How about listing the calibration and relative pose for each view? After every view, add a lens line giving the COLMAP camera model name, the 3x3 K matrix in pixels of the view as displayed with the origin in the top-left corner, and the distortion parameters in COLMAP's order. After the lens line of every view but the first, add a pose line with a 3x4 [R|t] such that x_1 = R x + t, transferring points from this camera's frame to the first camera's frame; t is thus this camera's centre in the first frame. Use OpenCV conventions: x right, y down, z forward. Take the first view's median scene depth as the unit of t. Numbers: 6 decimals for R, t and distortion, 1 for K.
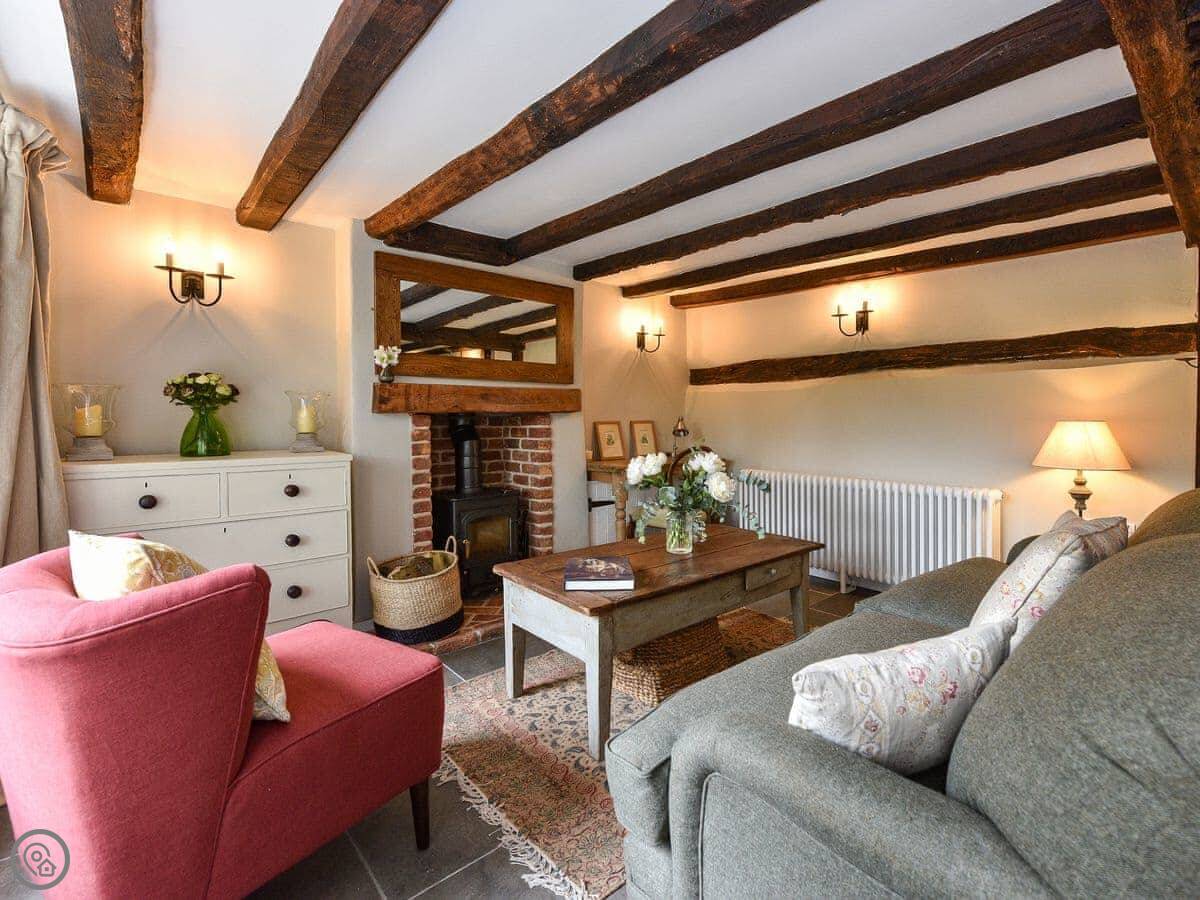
lens RADIAL K [[565.0, 0, 646.3], [0, 565.0, 426.3], [0, 0, 1]] dist [0.002524, 0.000079]
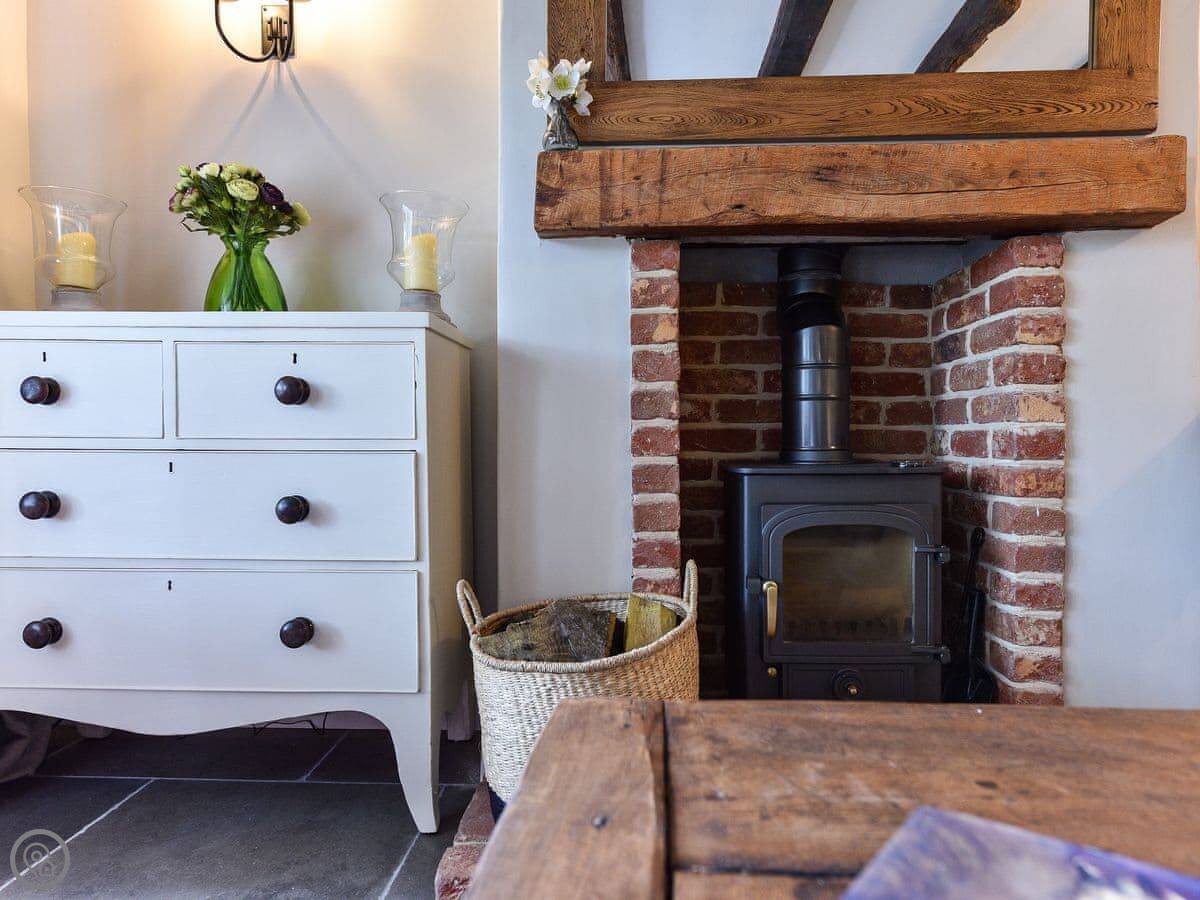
lens RADIAL K [[741.2, 0, 600.0], [0, 741.2, 450.0], [0, 0, 1]] dist [-0.000784, -0.001408]
pose [[0.691795, 0.019632, -0.721827, -0.055759], [-0.013519, 0.999807, 0.014236, 0.117129], [0.721967, -0.000090, 0.691927, 0.624020]]
